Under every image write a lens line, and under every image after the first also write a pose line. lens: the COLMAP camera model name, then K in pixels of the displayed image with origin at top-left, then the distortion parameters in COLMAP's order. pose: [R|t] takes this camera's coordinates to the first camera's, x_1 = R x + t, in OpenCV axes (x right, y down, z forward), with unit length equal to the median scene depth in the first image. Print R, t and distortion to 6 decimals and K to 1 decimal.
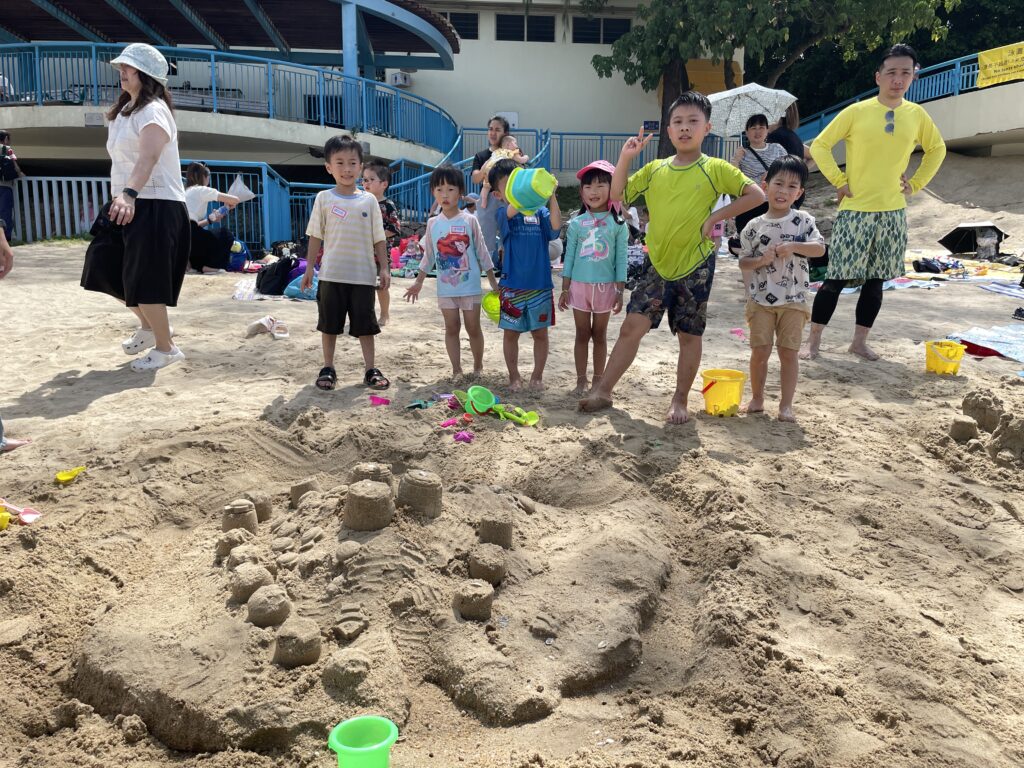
lens RADIAL K [[736.3, 0, 512.0], [0, 736.3, 384.0], [0, 0, 1]] dist [0.047376, -0.068622]
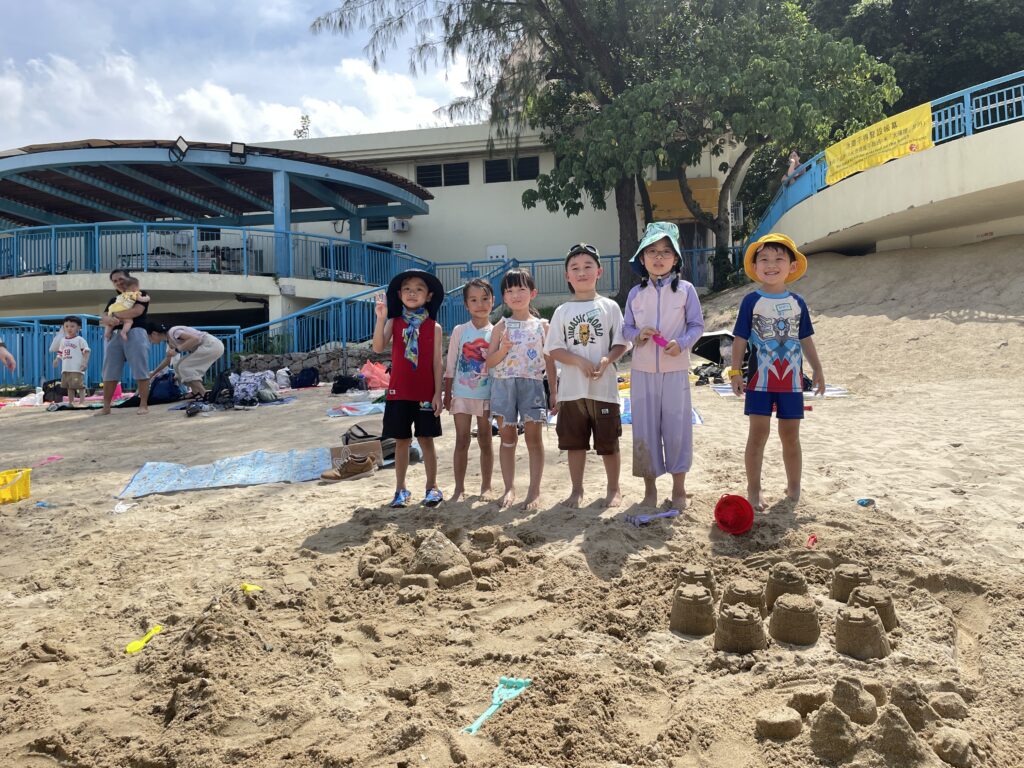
lens RADIAL K [[736.3, 0, 512.0], [0, 736.3, 384.0], [0, 0, 1]] dist [0.047376, -0.068622]
pose [[0.967941, -0.037496, -0.248363, 0.375685], [-0.003066, 0.986957, -0.160955, 0.000914], [0.251159, 0.156556, 0.955201, 0.030555]]
